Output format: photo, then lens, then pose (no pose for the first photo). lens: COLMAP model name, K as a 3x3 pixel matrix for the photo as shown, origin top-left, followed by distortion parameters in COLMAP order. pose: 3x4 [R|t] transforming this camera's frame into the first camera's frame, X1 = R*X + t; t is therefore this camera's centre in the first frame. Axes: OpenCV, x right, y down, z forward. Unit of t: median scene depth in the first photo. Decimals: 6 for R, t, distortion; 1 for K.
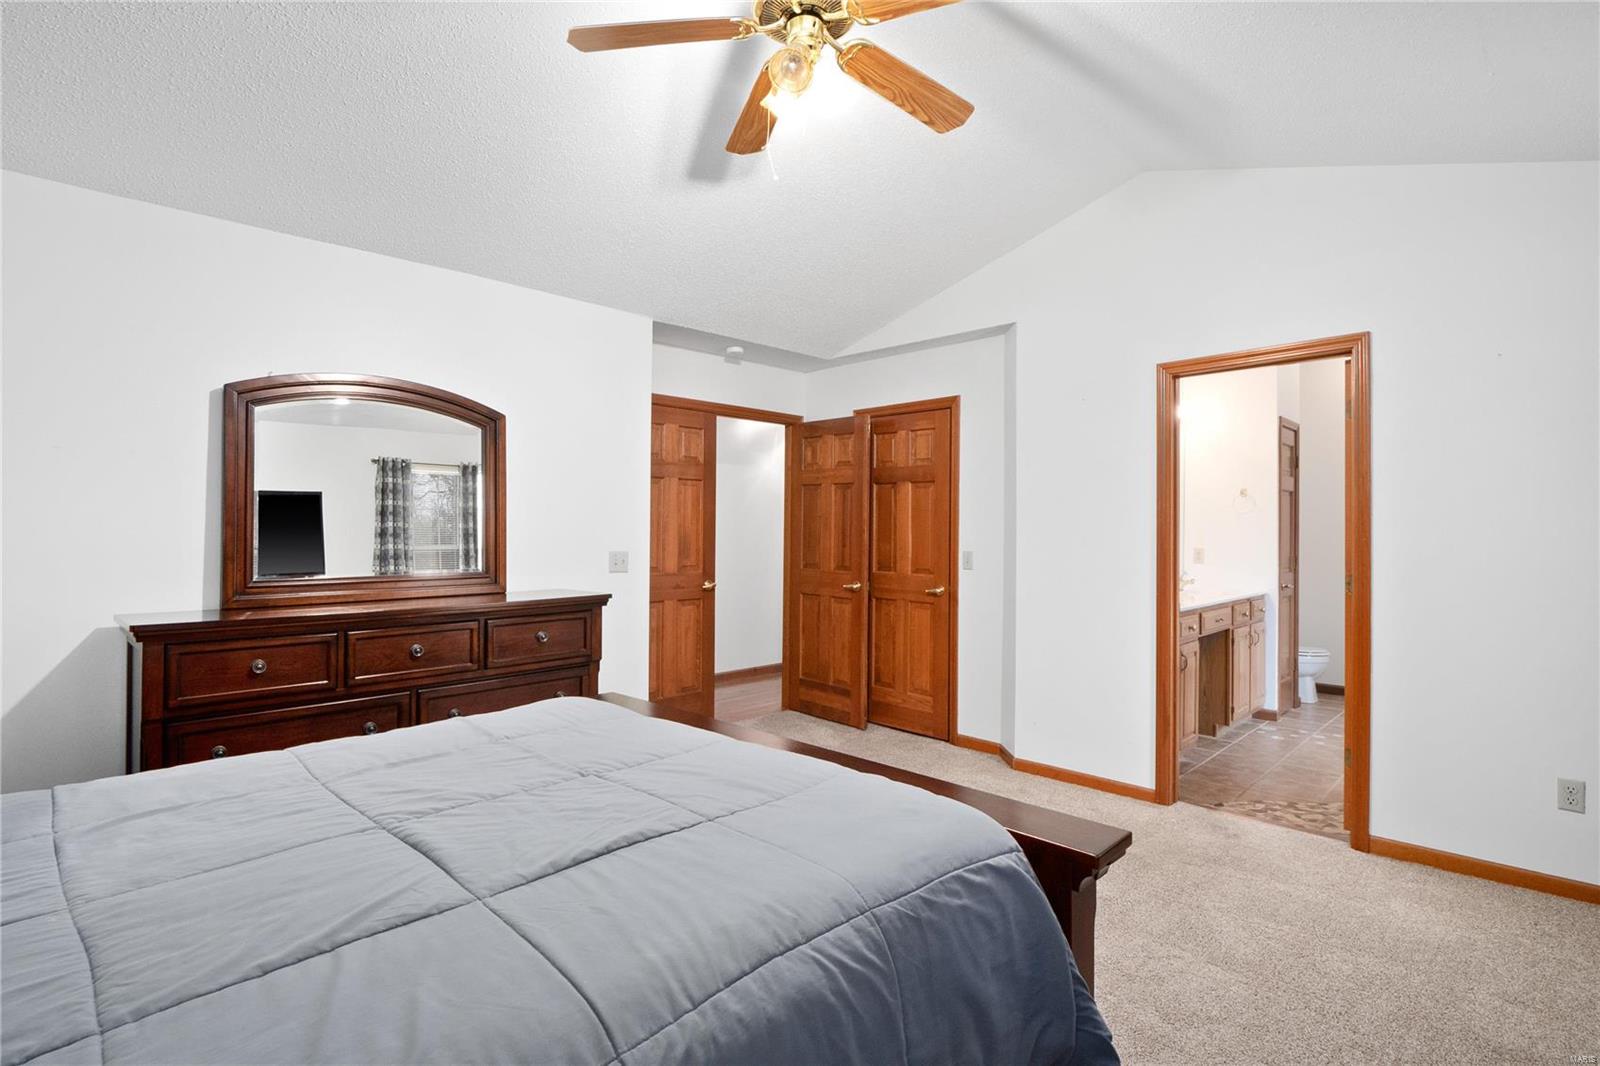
lens RADIAL K [[826.0, 0, 801.5], [0, 826.0, 534.4], [0, 0, 1]] dist [-0.006495, -0.000452]
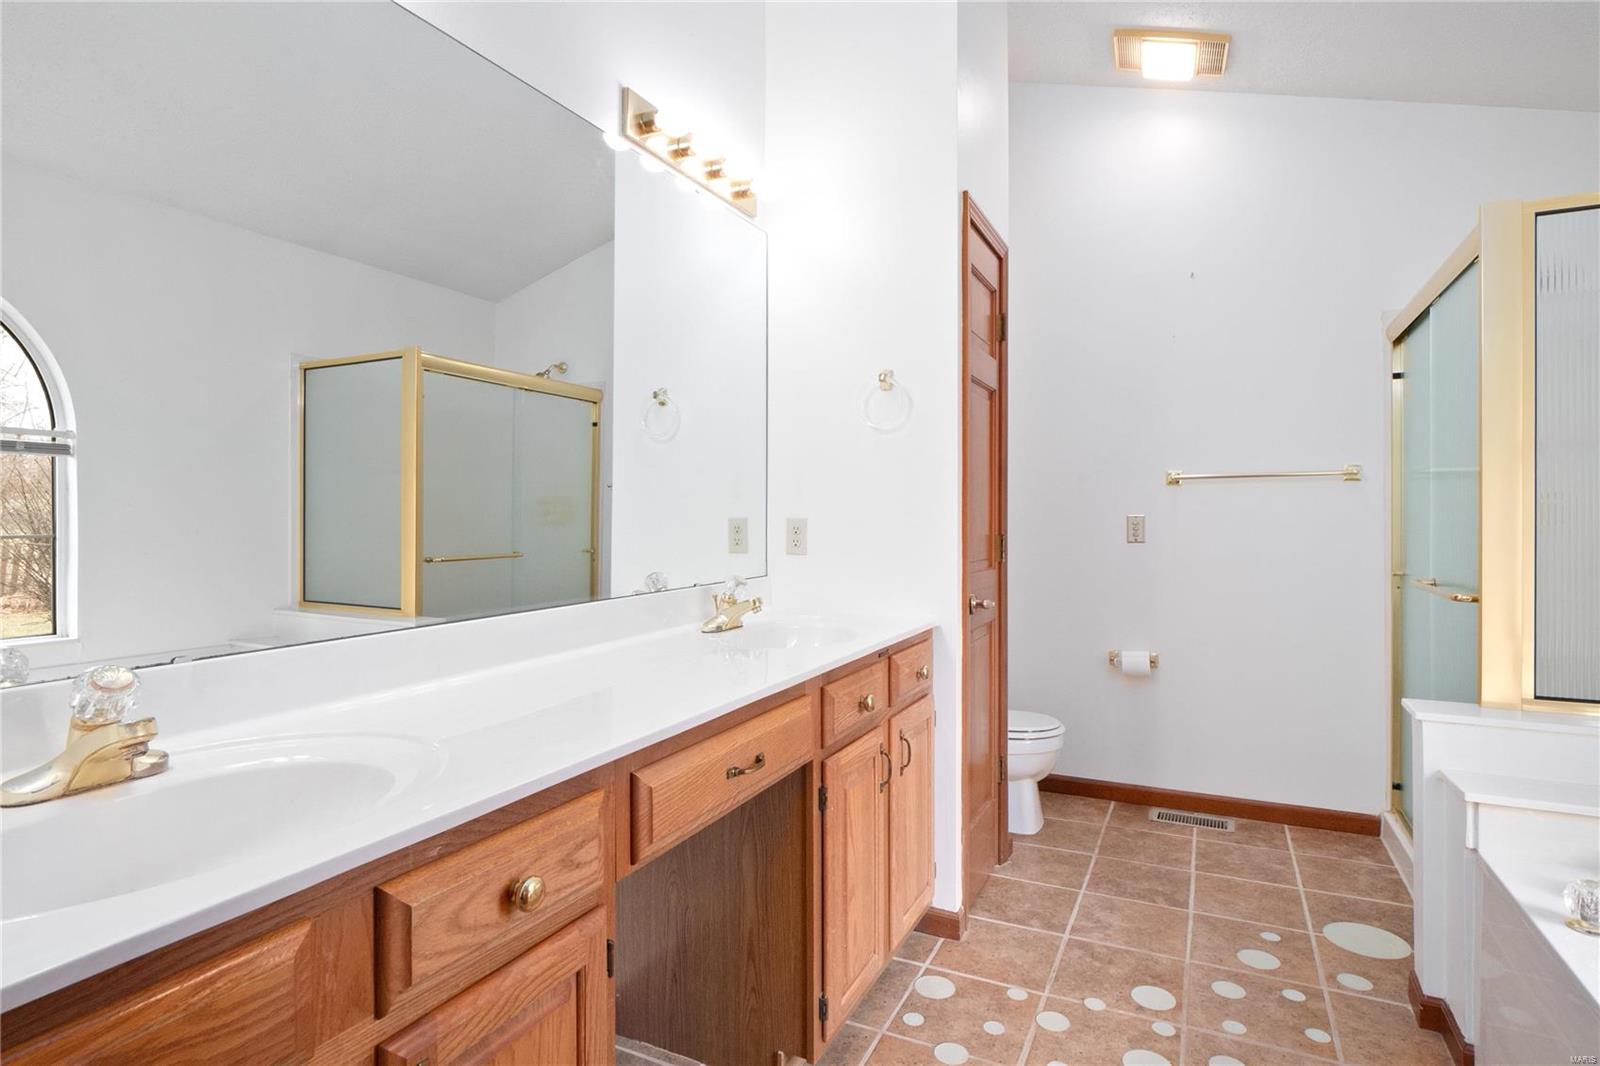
lens RADIAL K [[826.0, 0, 800.1], [0, 826.0, 526.0], [0, 0, 1]] dist [-0.006495, -0.000452]
pose [[0.958140, -0.008668, 0.286170, 0.375678], [0.005929, 0.999928, 0.010437, 0.017450], [-0.286240, -0.008303, 0.958122, 0.615901]]
